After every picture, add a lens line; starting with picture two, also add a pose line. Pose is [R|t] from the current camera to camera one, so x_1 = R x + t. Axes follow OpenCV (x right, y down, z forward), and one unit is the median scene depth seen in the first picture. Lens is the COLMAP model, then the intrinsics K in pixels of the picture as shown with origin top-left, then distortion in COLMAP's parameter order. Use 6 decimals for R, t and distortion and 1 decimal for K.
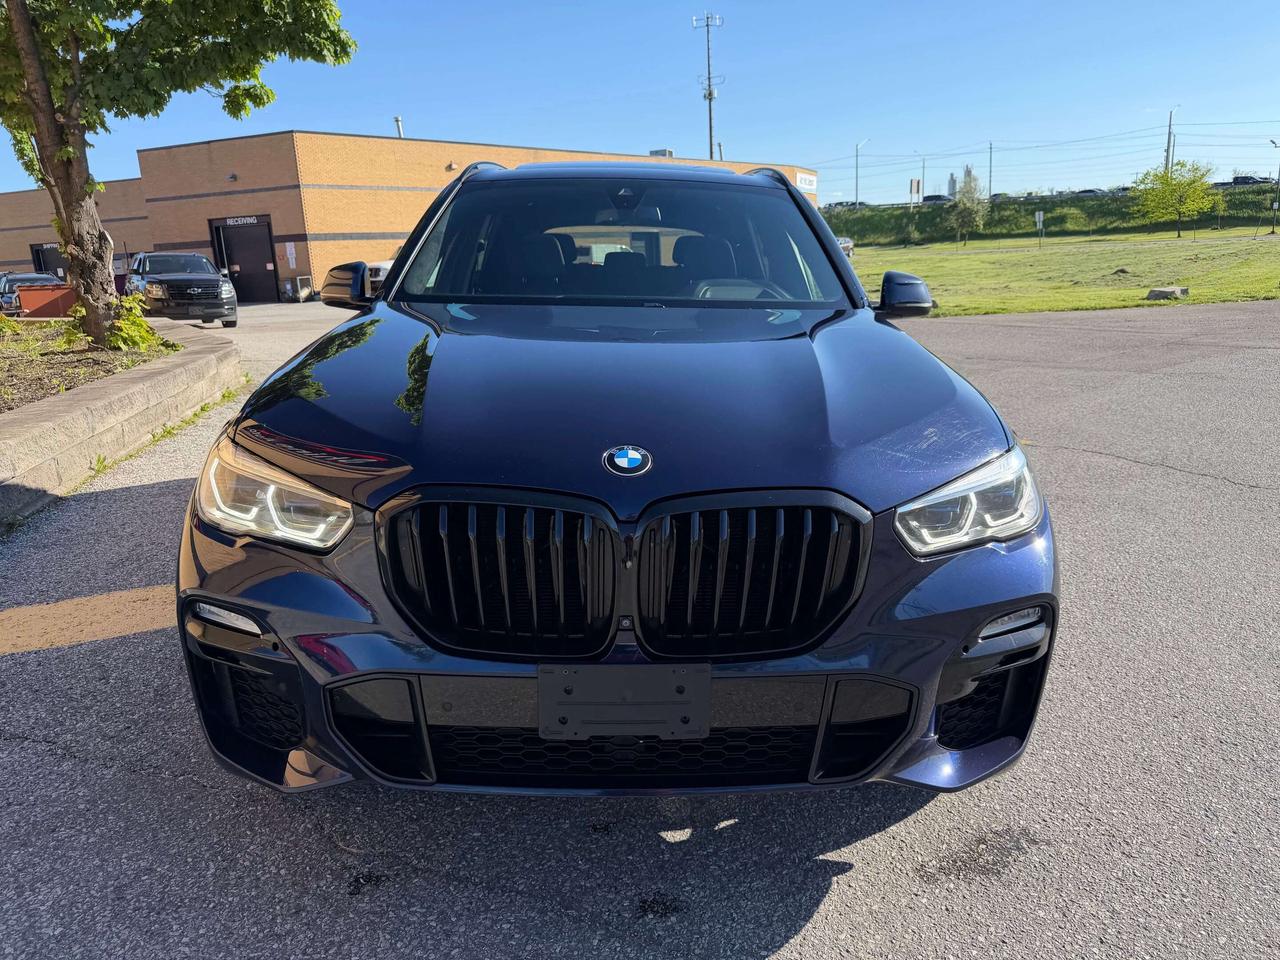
lens RADIAL K [[908.1, 0, 640.0], [0, 908.1, 480.0], [0, 0, 1]] dist [0.040085, -0.043558]
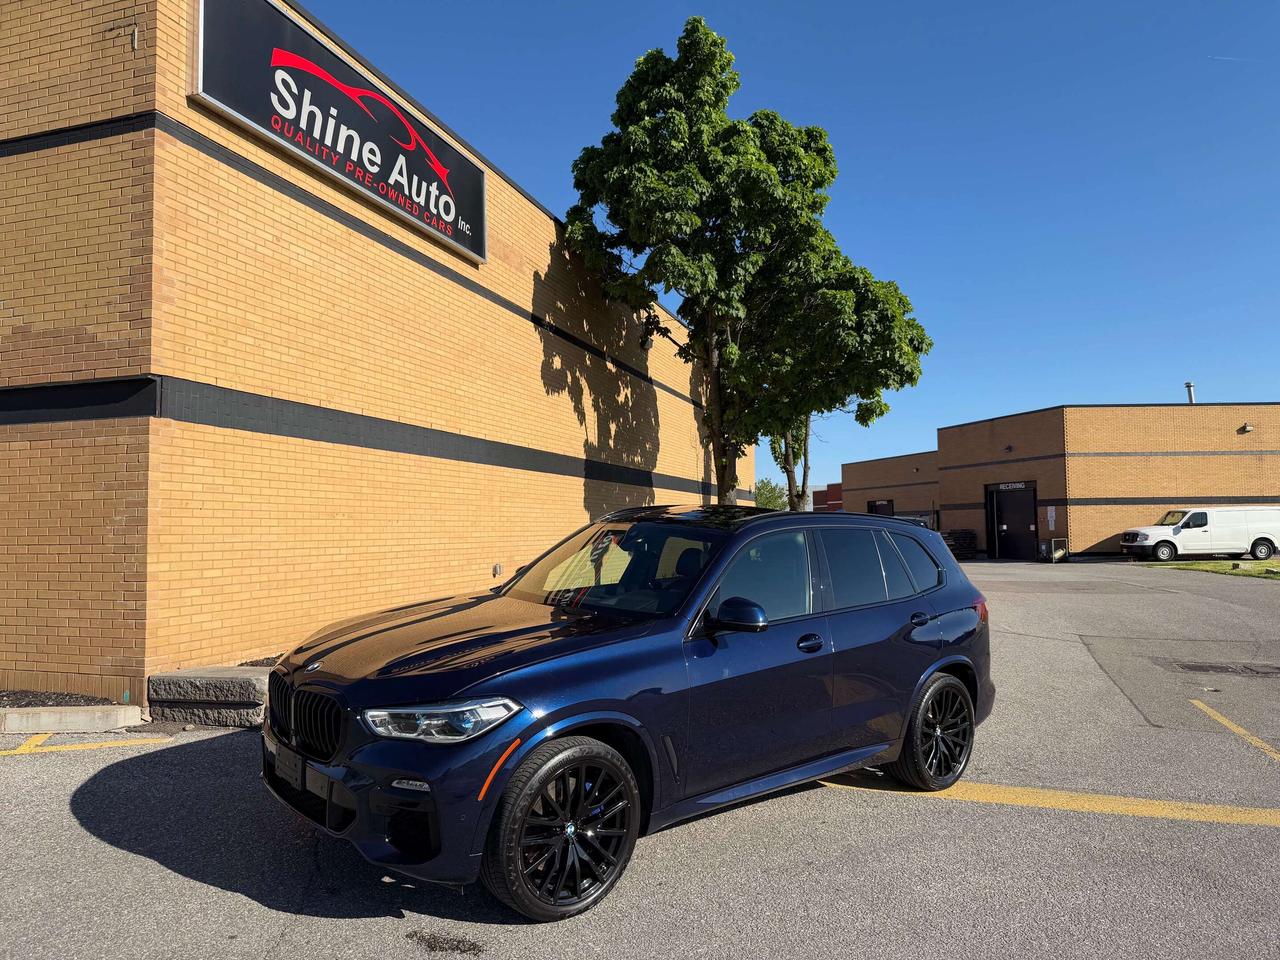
lens RADIAL K [[908.1, 0, 640.0], [0, 908.1, 480.0], [0, 0, 1]] dist [0.040085, -0.043558]
pose [[0.637192, 0.001600, -0.770703, 0.123932], [-0.207021, 0.963601, -0.169158, -0.014006], [0.742380, 0.267338, 0.614331, -0.001625]]
